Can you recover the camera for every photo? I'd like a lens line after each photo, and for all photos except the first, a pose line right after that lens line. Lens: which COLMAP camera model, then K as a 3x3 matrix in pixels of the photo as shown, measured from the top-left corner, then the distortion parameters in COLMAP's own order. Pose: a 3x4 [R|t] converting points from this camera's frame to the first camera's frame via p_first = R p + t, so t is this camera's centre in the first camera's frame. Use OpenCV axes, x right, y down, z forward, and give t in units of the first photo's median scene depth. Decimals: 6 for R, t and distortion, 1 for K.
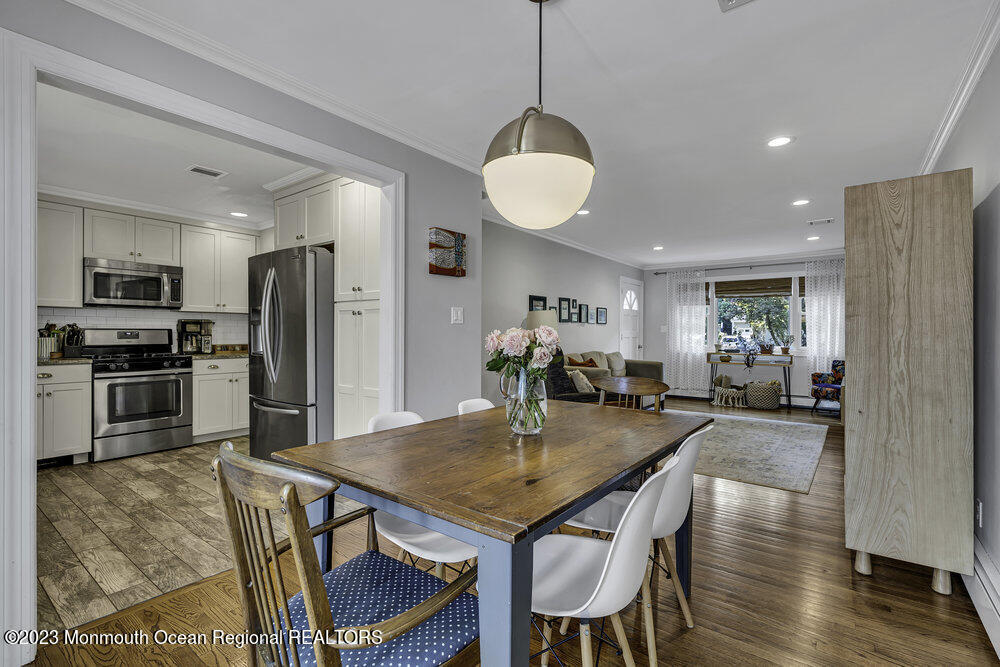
lens RADIAL K [[457.7, 0, 501.0], [0, 457.7, 333.1], [0, 0, 1]] dist [-0.002747, 0.001701]
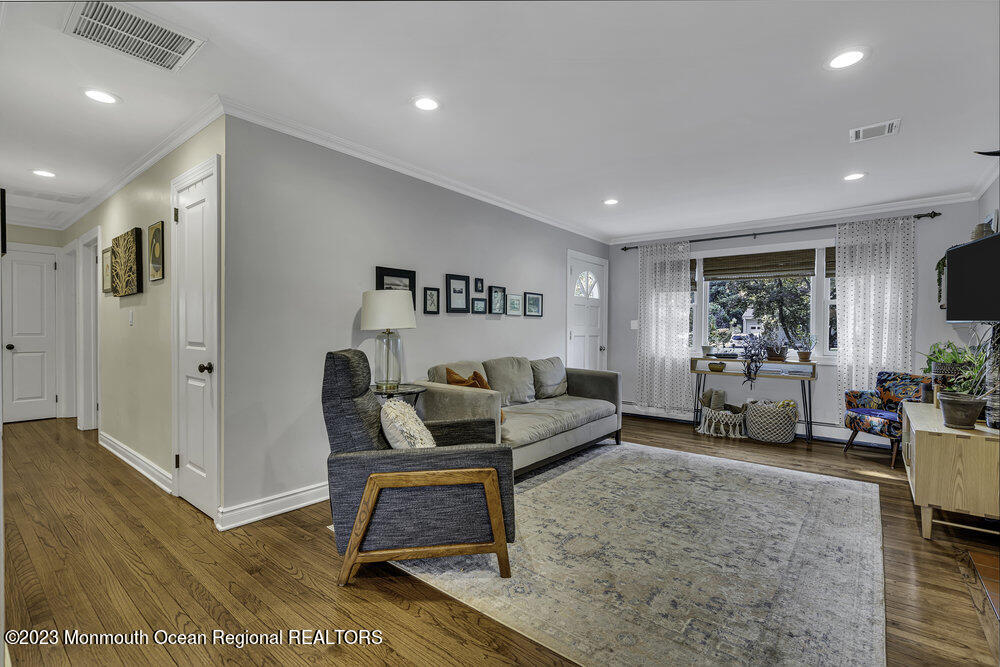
lens RADIAL K [[457.7, 0, 494.2], [0, 457.7, 333.1], [0, 0, 1]] dist [-0.002747, 0.001701]
pose [[0.999439, 0.003767, -0.033286, 0.183266], [-0.003526, 0.999967, 0.007299, 0.000148], [0.033312, -0.007178, 0.999419, 0.305750]]
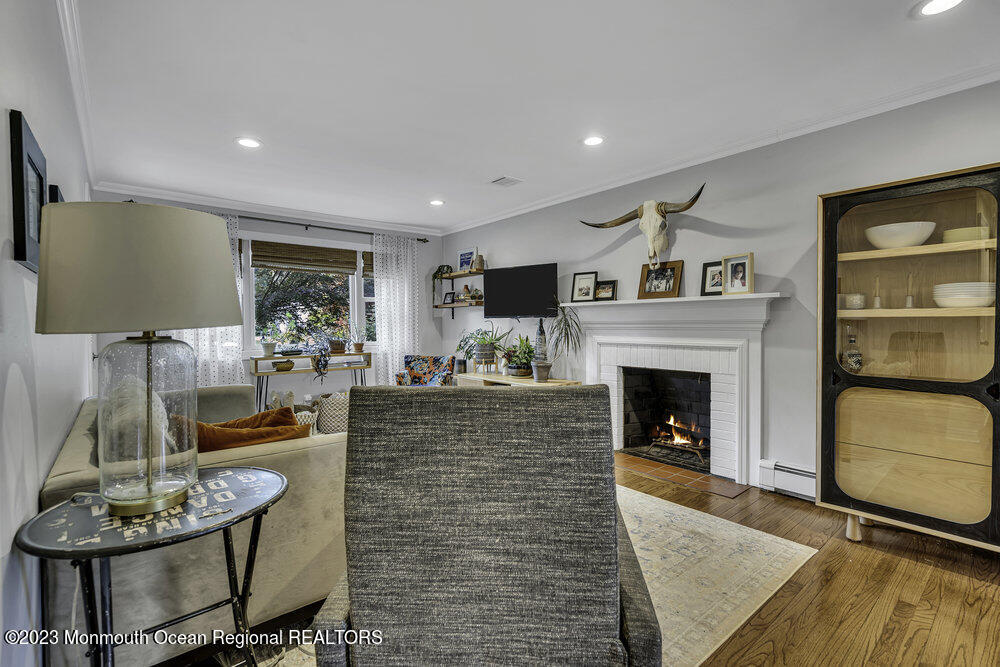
lens RADIAL K [[457.7, 0, 505.1], [0, 457.7, 339.7], [0, 0, 1]] dist [-0.002747, 0.001701]
pose [[0.219494, -0.038241, 0.974864, -0.056835], [0.008706, 0.999269, 0.037238, -0.000698], [-0.975575, 0.000313, 0.219667, 0.598272]]
